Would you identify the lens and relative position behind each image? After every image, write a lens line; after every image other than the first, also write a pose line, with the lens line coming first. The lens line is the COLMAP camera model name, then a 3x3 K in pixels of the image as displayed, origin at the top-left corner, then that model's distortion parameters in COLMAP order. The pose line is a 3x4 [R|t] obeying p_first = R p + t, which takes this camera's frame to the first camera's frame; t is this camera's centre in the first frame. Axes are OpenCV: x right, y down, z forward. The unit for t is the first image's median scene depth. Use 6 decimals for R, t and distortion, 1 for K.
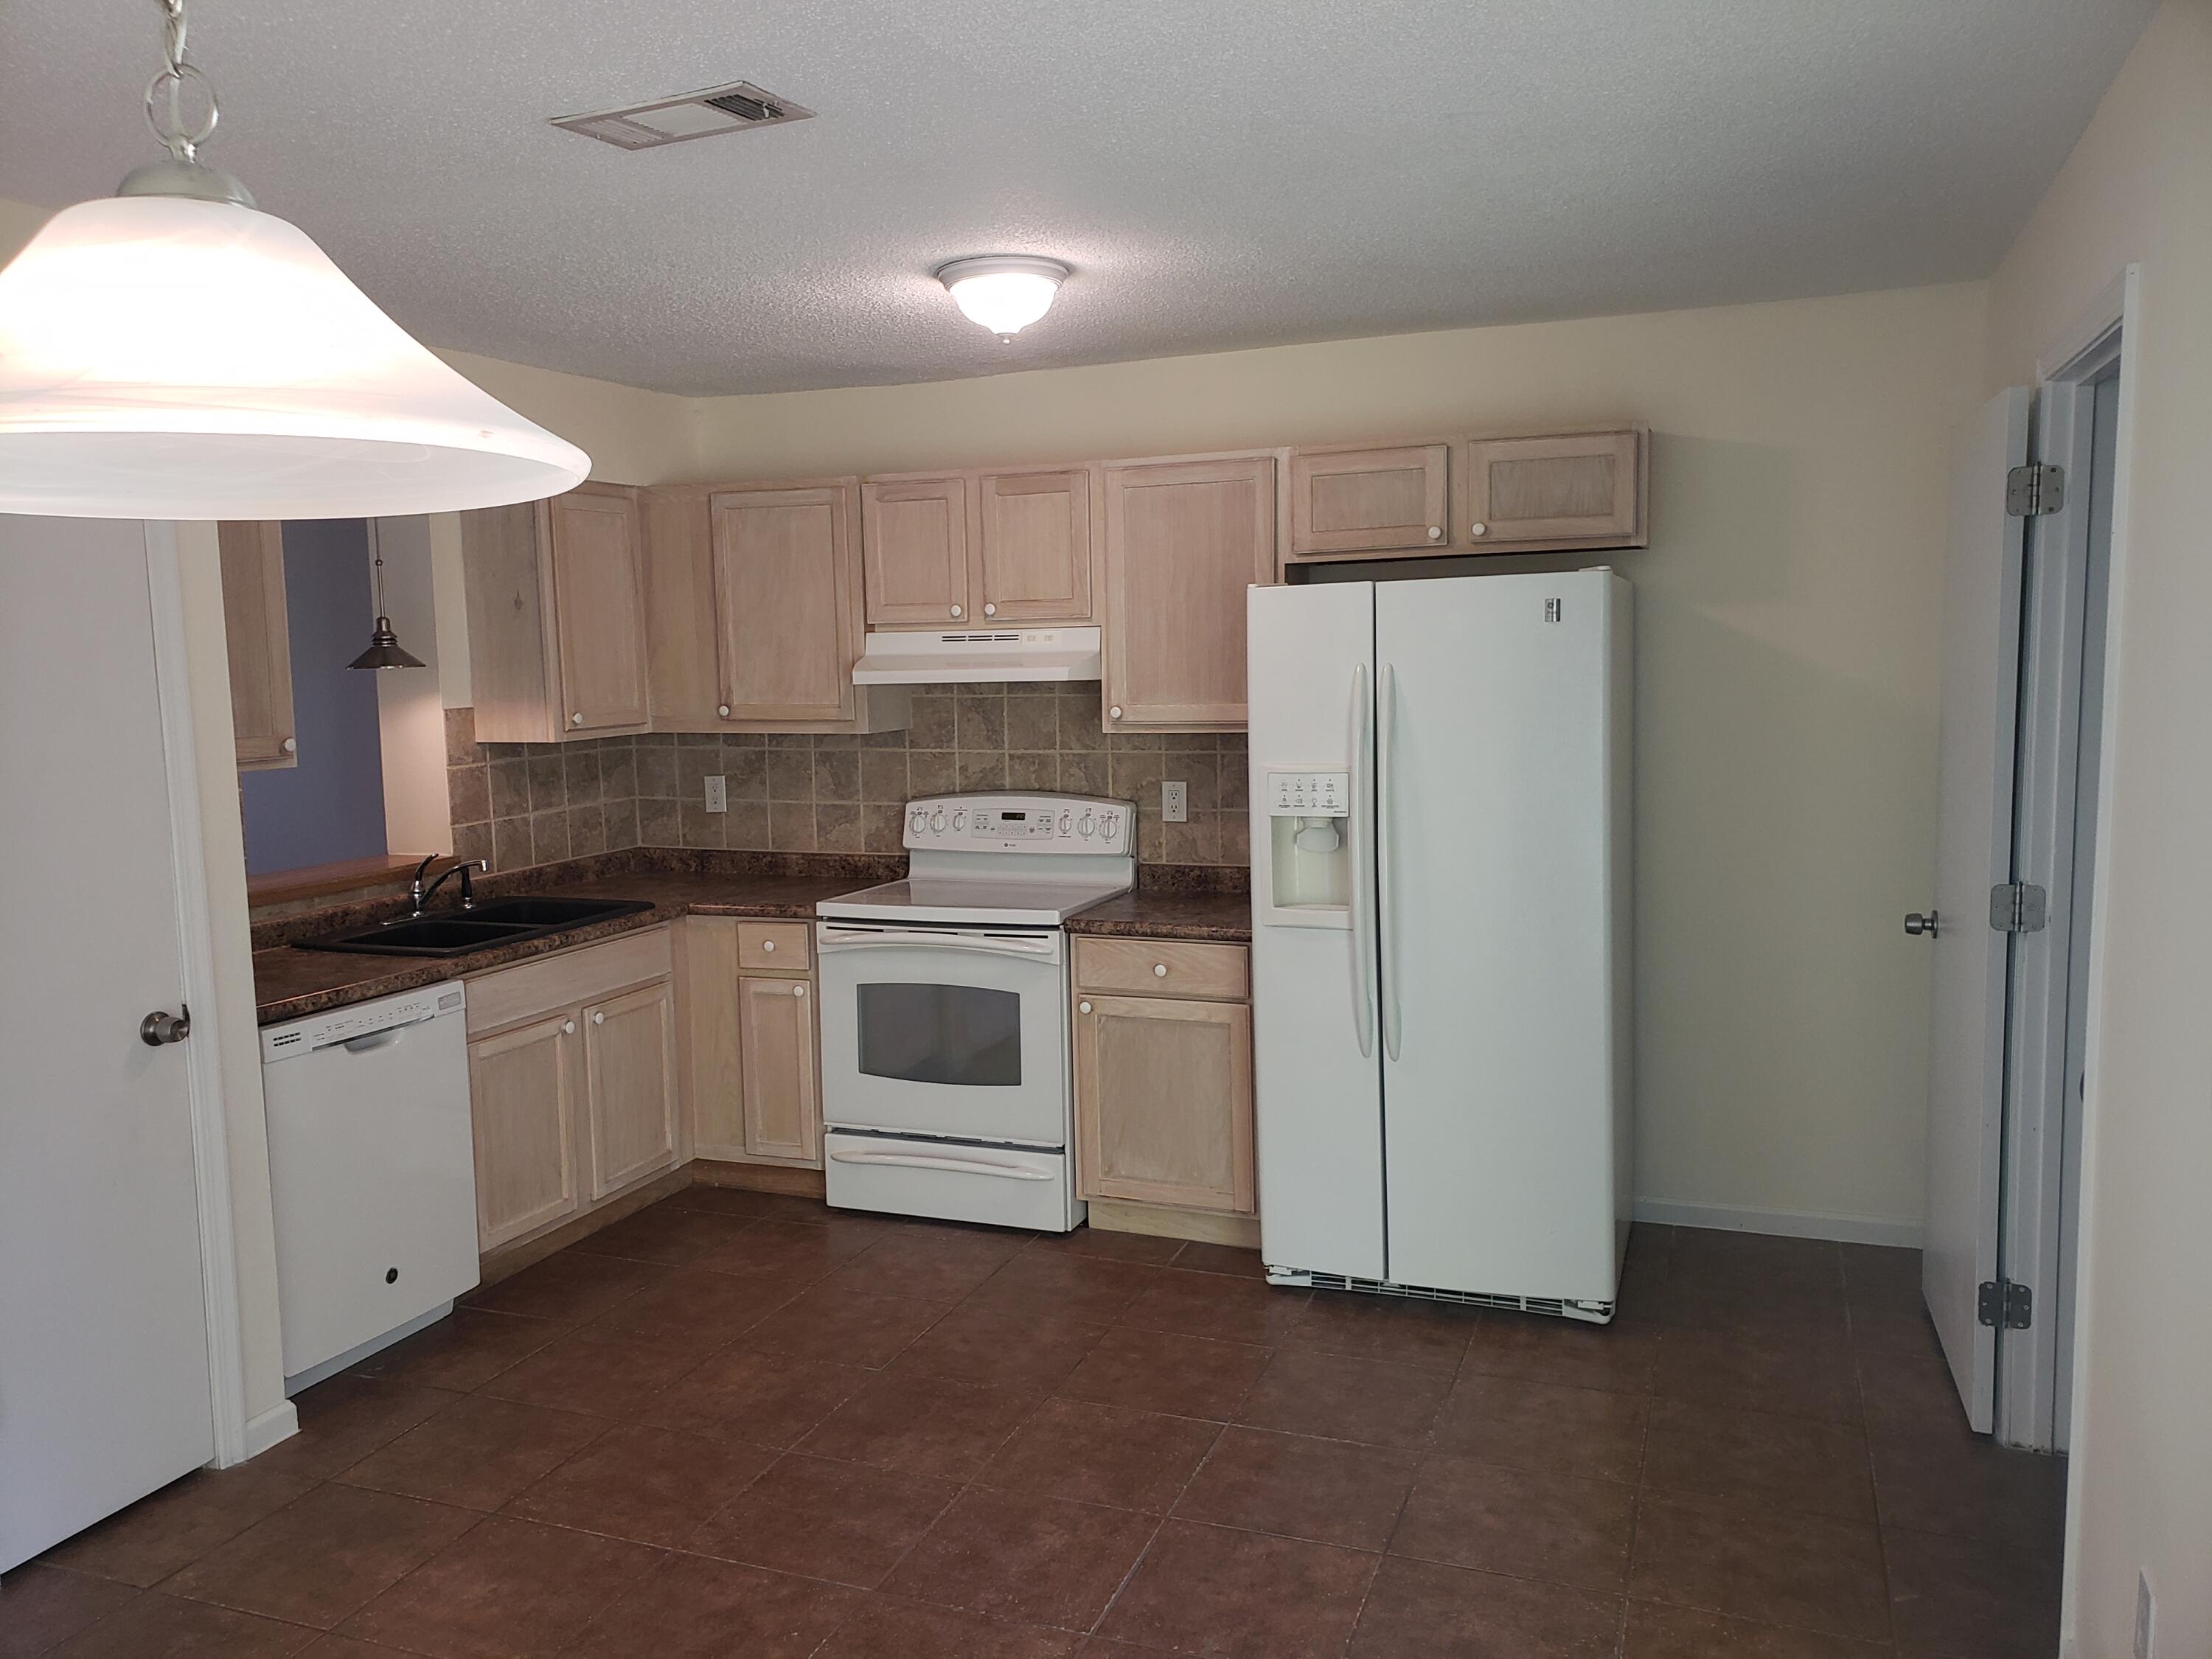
lens RADIAL K [[1728.0, 0, 1039.7], [0, 1728.0, 822.0], [0, 0, 1]] dist [0.045934, -0.003192]
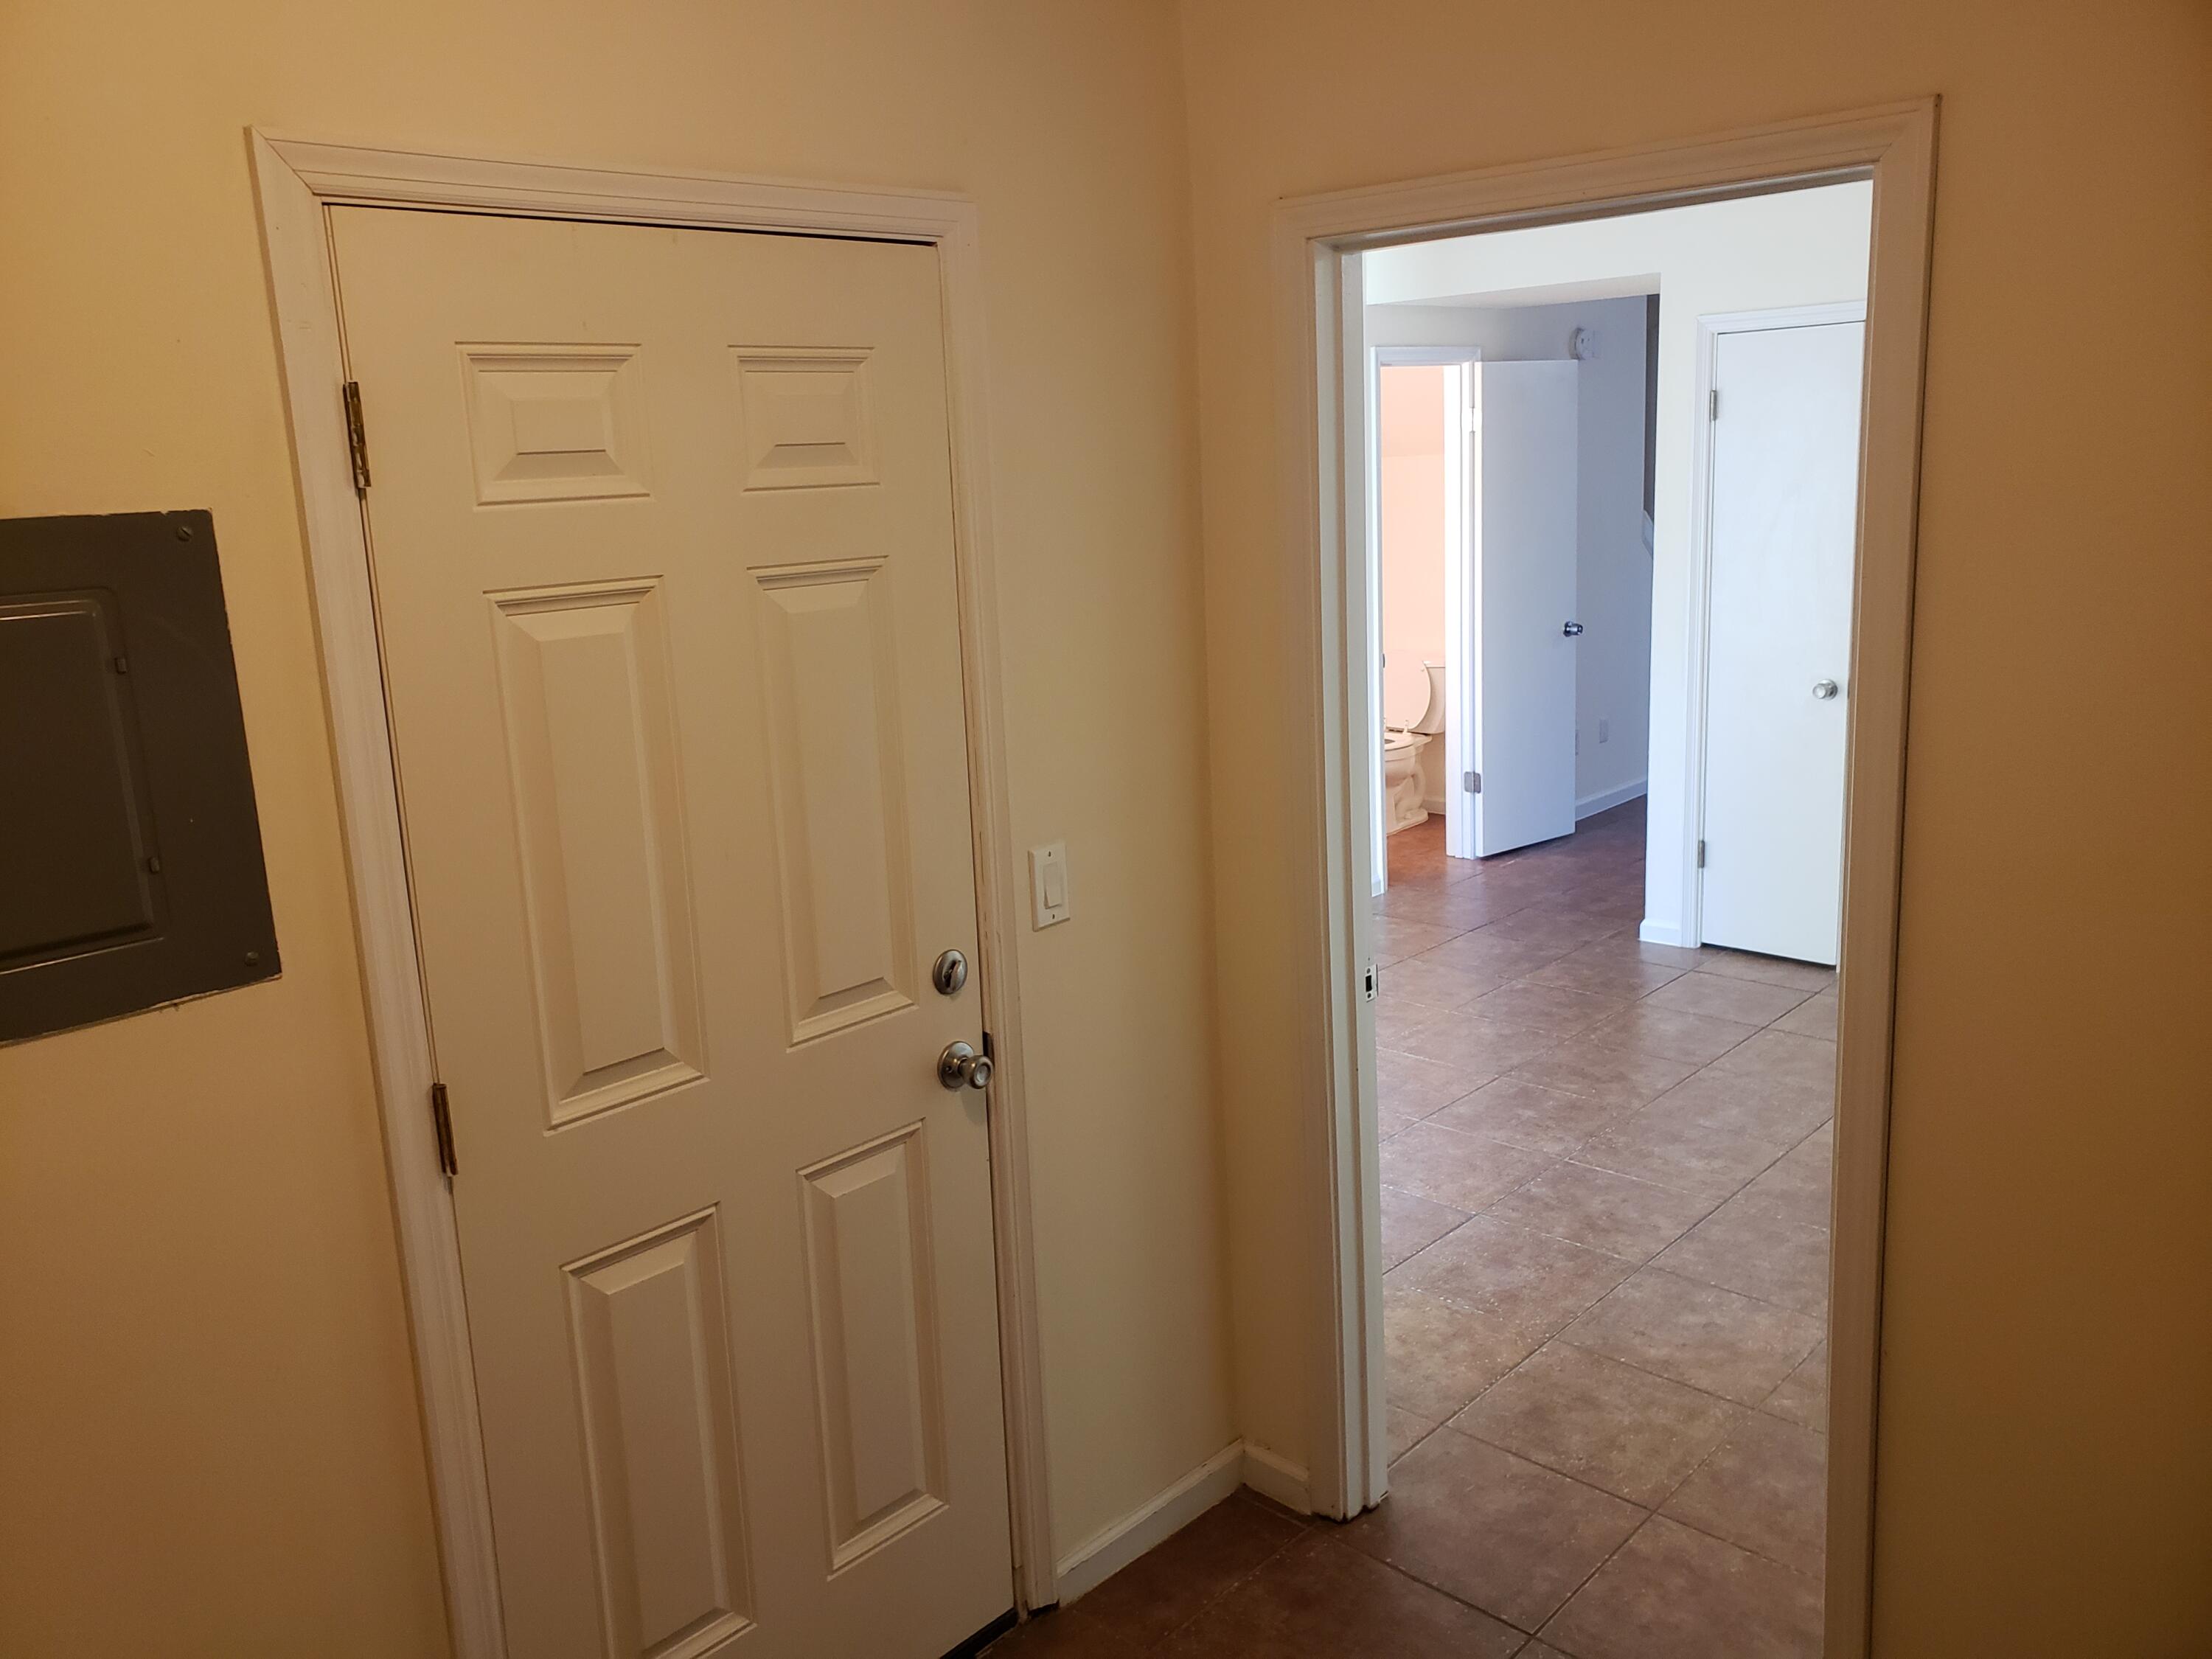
lens RADIAL K [[1729.4, 0, 1095.4], [0, 1729.4, 817.1], [0, 0, 1]] dist [0.033751, 0.001402]
pose [[-0.363523, 0.227648, -0.903342, 0.840894], [-0.039663, 0.965022, 0.259153, -0.108682], [0.930740, 0.130038, -0.341778, 0.634700]]
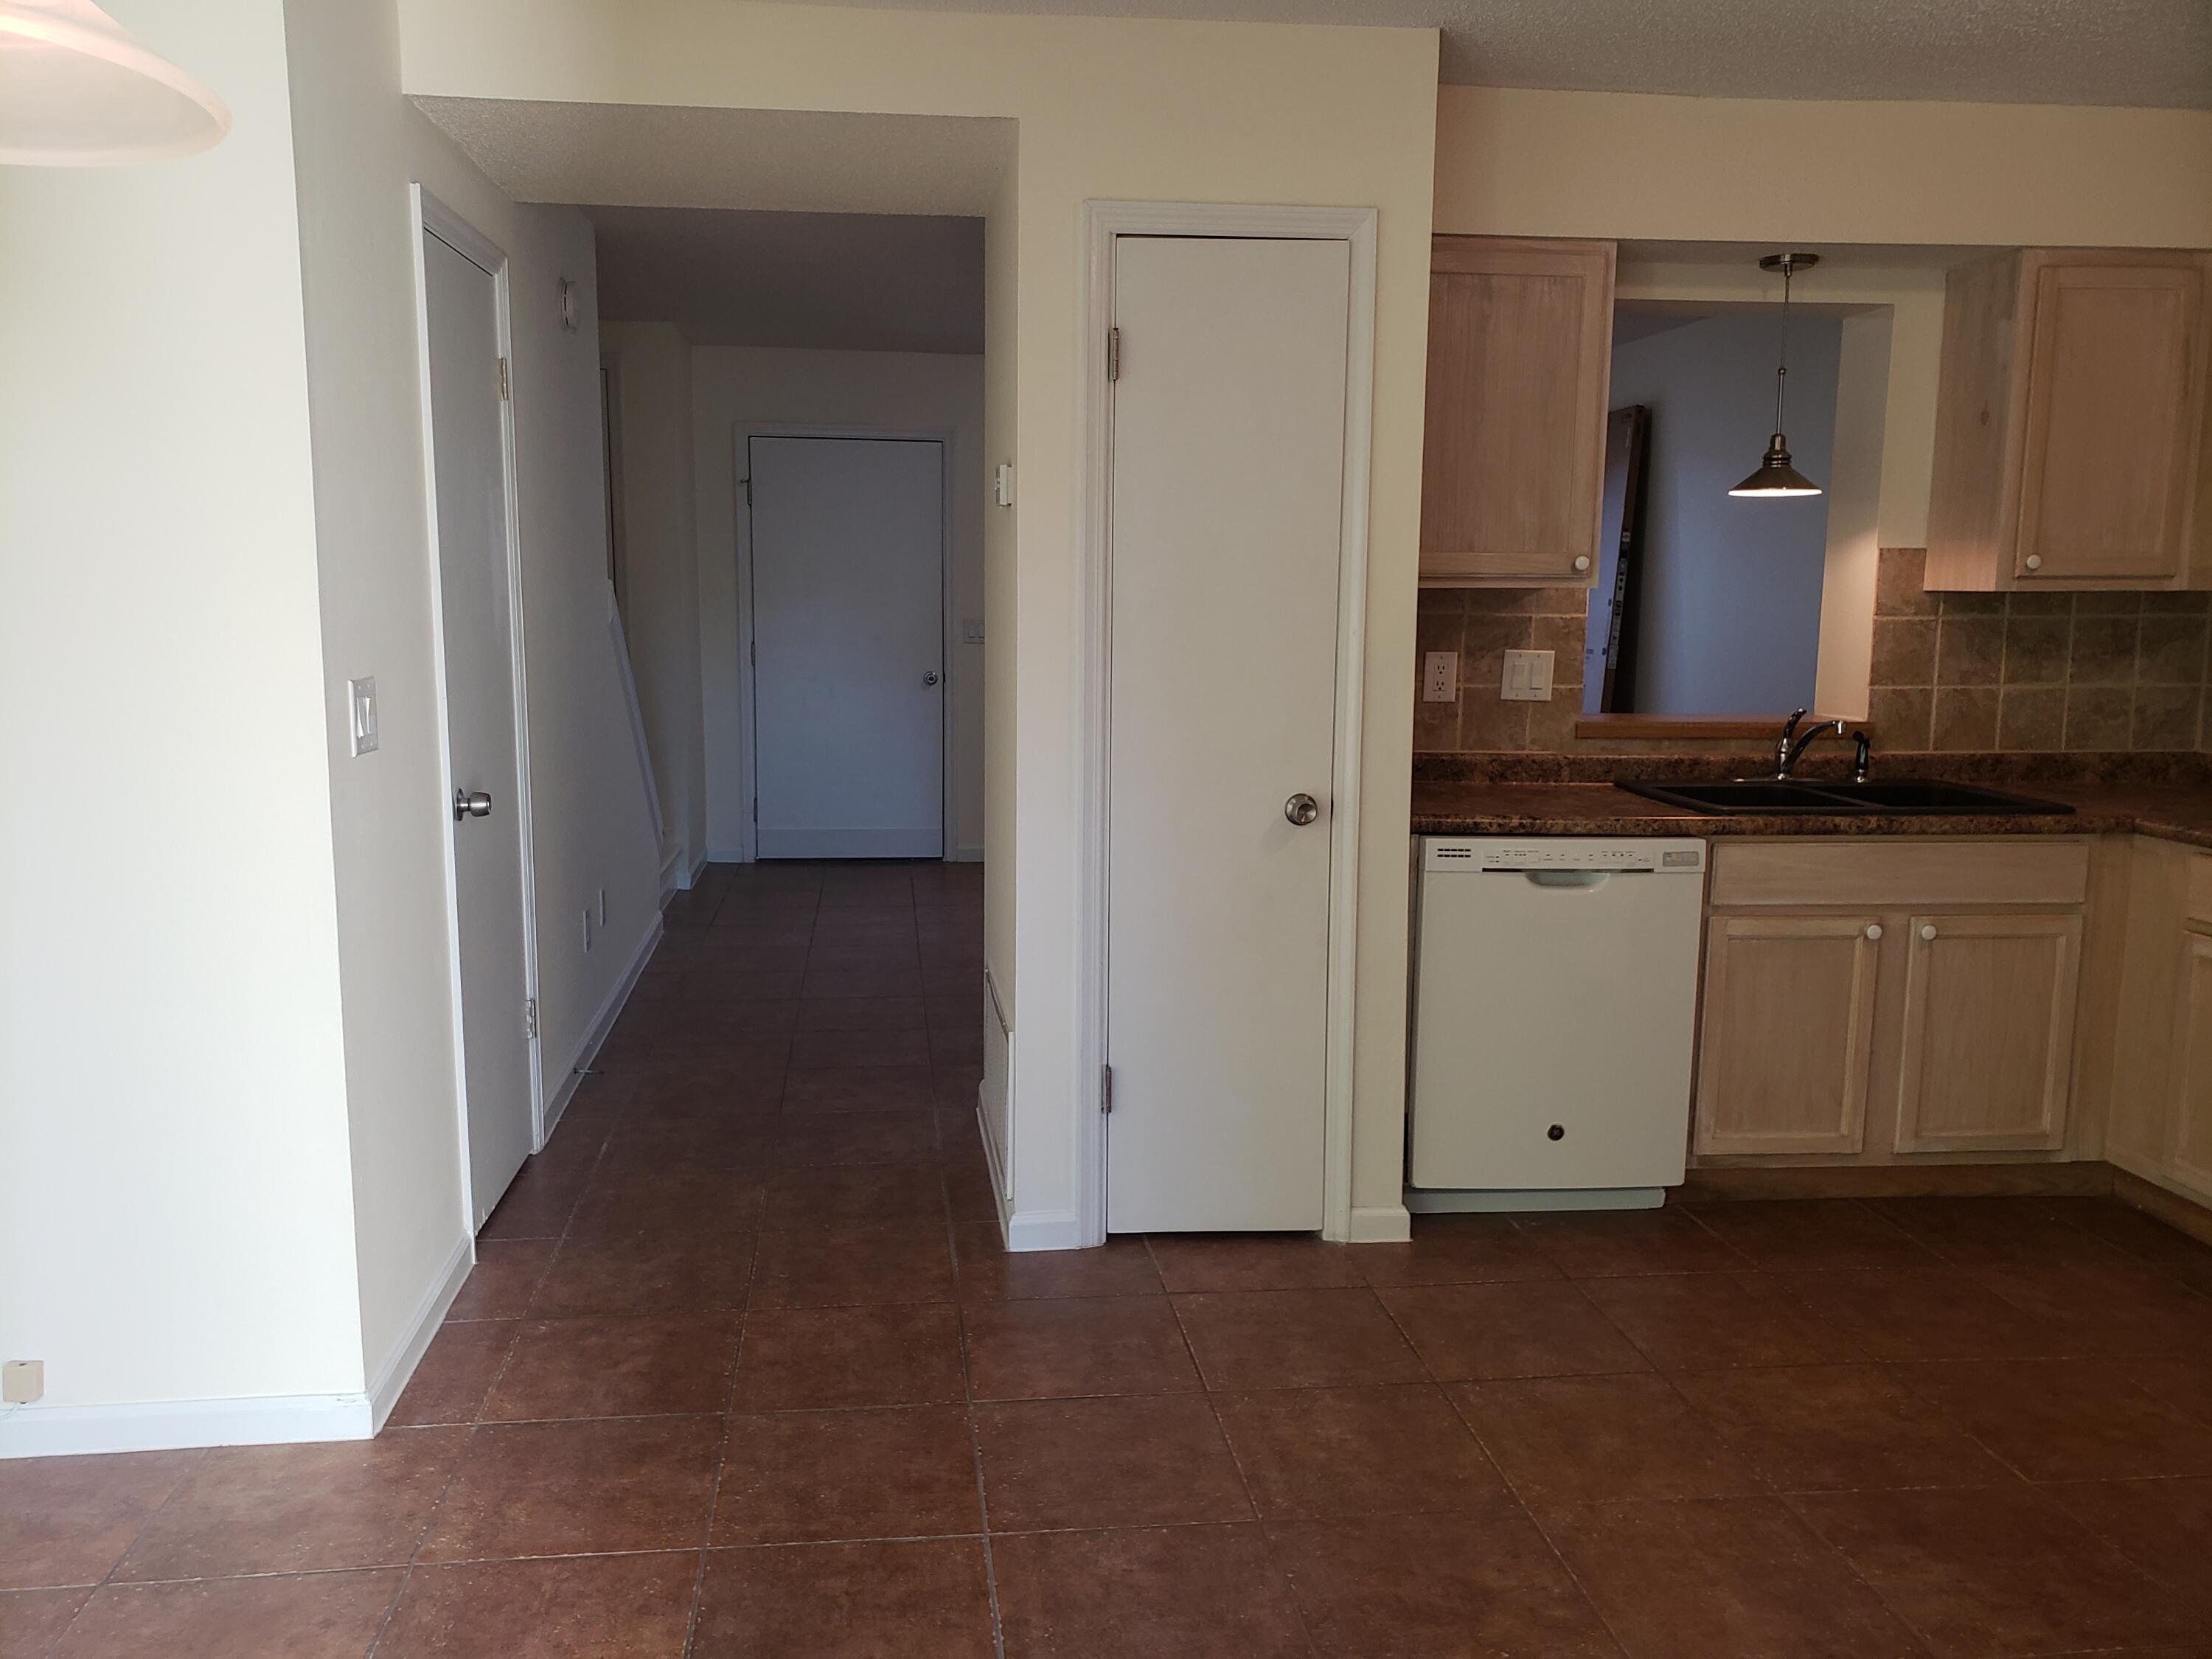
lens RADIAL K [[1729.4, 0, 1095.4], [0, 1729.4, 817.1], [0, 0, 1]] dist [0.033751, 0.001402]
pose [[0.484368, 0.148505, -0.862168, 0.228120], [-0.112721, 0.987867, 0.106829, 0.017471], [0.867572, 0.045440, 0.495231, 0.253400]]
